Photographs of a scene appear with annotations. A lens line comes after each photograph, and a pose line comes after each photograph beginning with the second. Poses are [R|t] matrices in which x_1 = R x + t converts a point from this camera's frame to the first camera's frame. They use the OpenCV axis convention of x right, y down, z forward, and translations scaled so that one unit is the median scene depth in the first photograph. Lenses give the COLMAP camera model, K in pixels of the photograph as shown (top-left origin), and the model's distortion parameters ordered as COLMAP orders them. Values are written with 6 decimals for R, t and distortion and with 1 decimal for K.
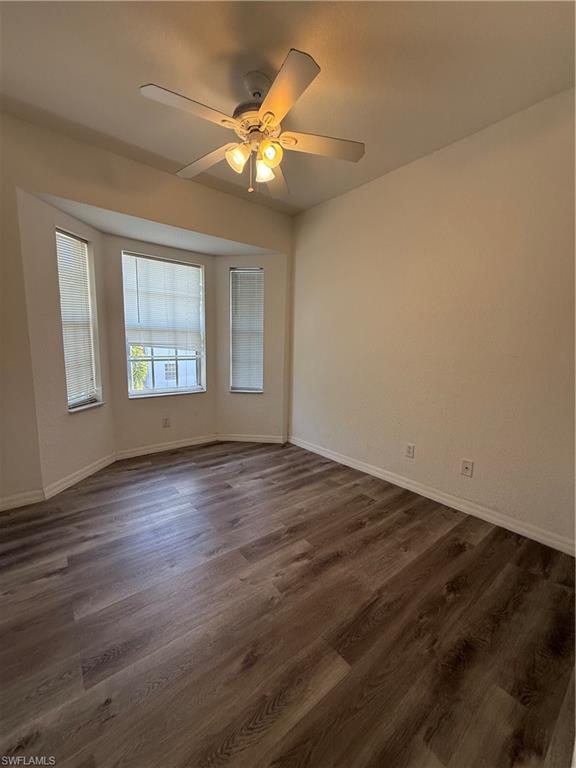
lens RADIAL K [[306.9, 0, 288.2], [0, 306.9, 382.1], [0, 0, 1]] dist [-0.000501, 0.000516]
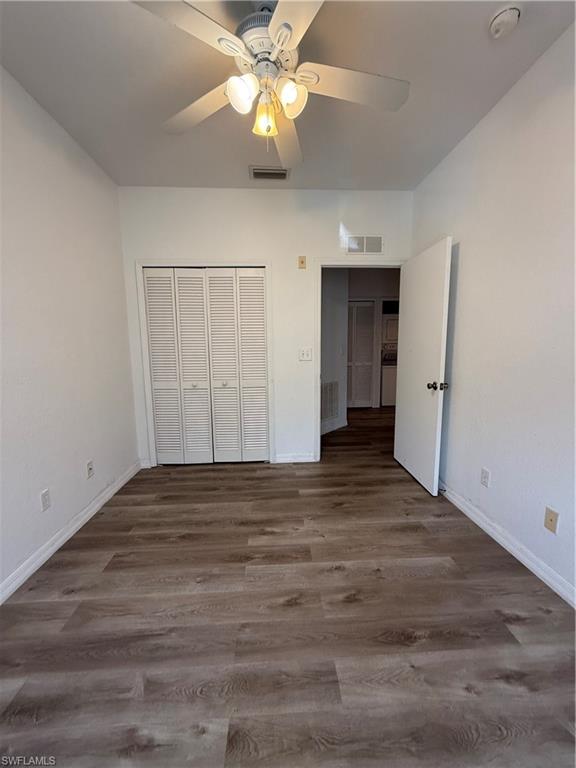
lens RADIAL K [[306.9, 0, 288.2], [0, 306.9, 382.1], [0, 0, 1]] dist [-0.000501, 0.000516]
pose [[-0.809706, -0.083321, 0.580890, -0.560923], [0.072108, 0.968241, 0.239393, -0.211296], [-0.582389, 0.235725, -0.777983, 1.513093]]
